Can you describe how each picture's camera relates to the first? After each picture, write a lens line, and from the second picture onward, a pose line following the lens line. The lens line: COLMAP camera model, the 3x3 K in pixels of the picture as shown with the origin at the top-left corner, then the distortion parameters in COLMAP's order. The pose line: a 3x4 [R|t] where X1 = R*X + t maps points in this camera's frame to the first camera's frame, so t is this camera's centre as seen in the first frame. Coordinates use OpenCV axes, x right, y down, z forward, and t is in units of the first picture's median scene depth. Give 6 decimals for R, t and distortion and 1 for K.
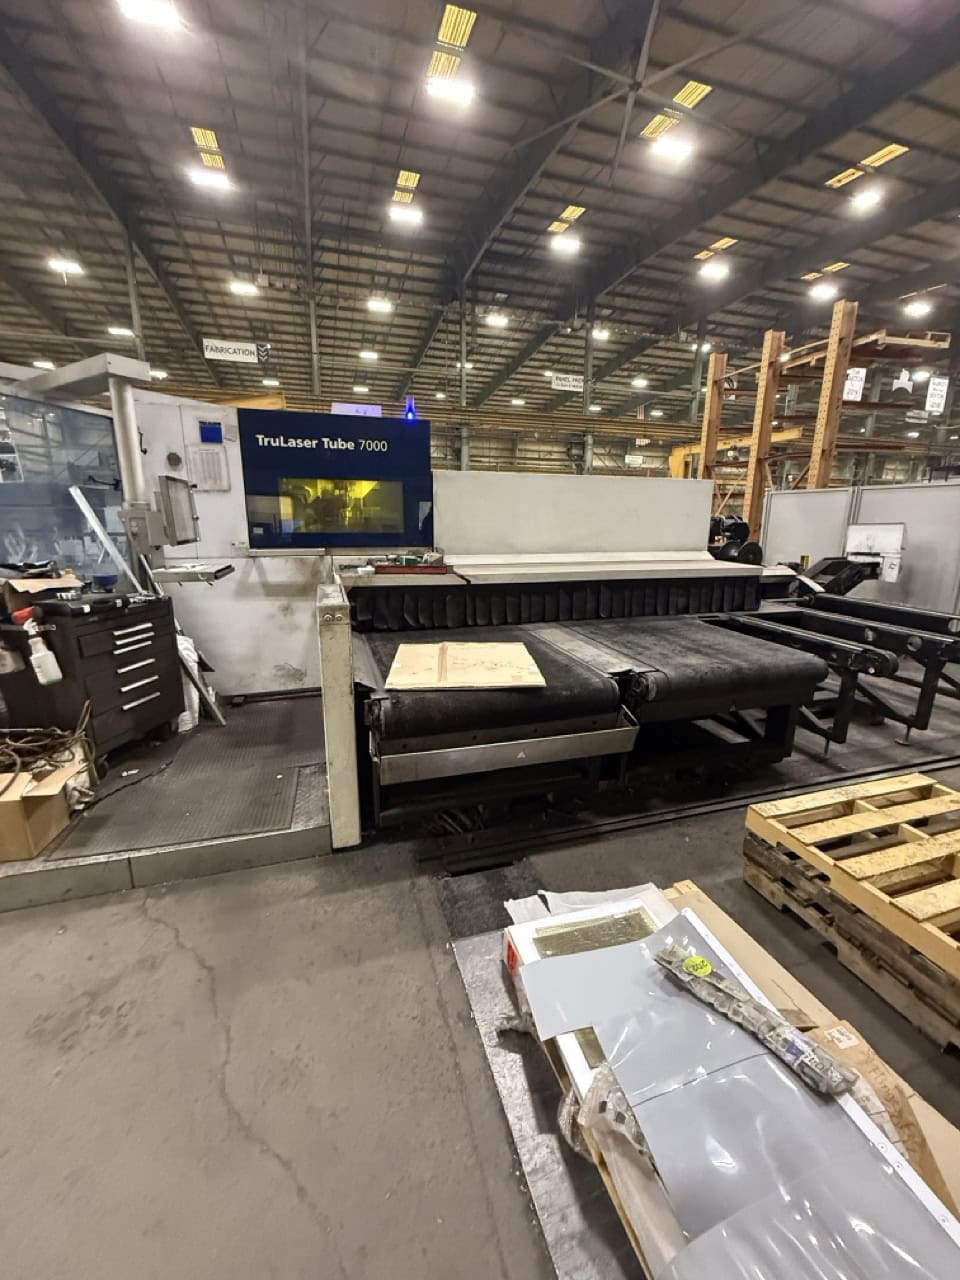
lens RADIAL K [[509.9, 0, 482.5], [0, 509.9, 633.3], [0, 0, 1]] dist [0.000359, -0.000920]
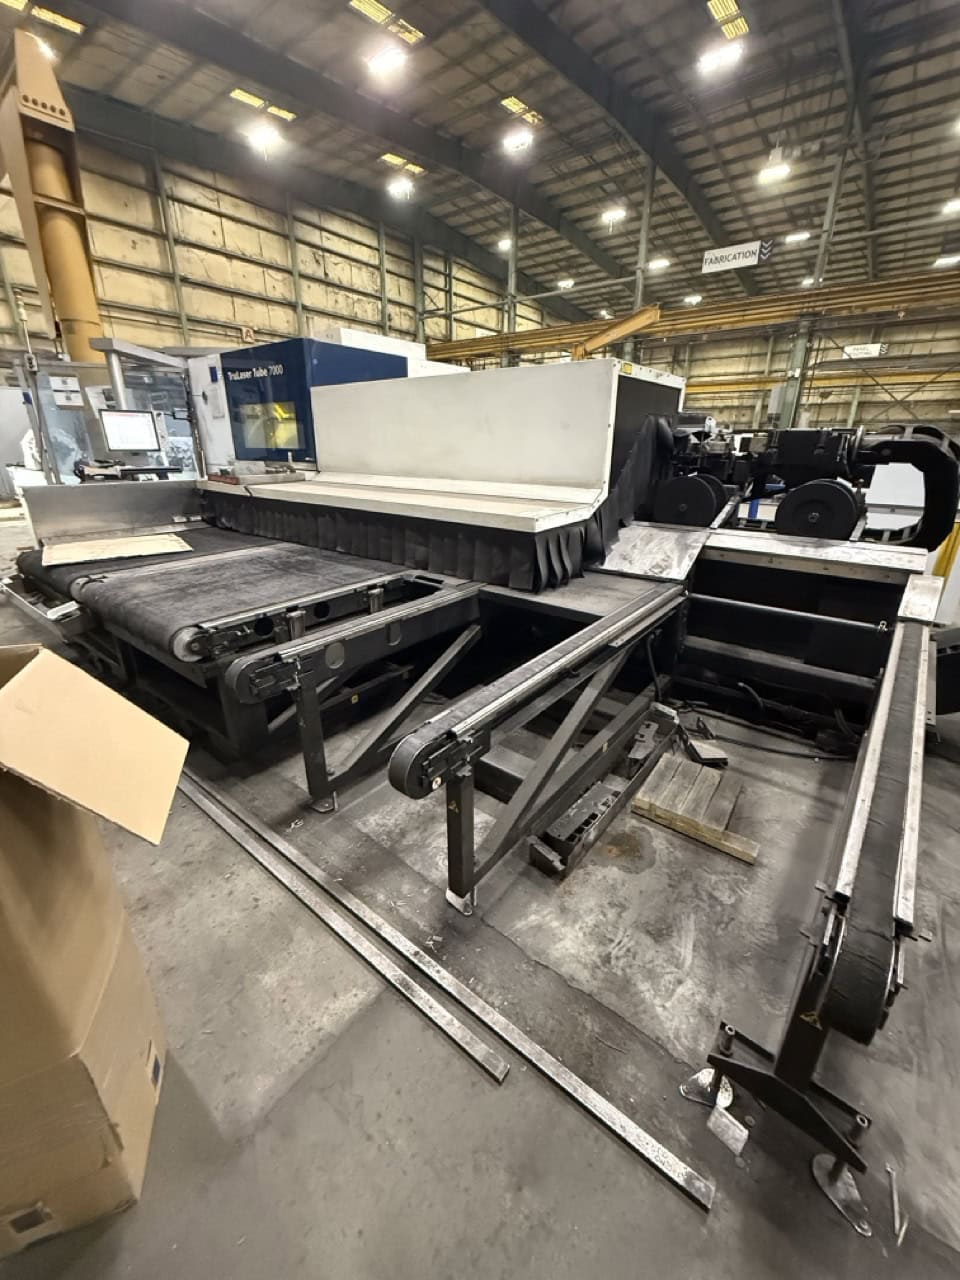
lens RADIAL K [[509.9, 0, 482.0], [0, 509.9, 633.6], [0, 0, 1]] dist [0.000359, -0.000920]
pose [[0.563062, 0.286751, -0.775071, 0.150764], [-0.185858, 0.957785, 0.219329, -0.018448], [0.805244, 0.020557, 0.592587, 0.095338]]
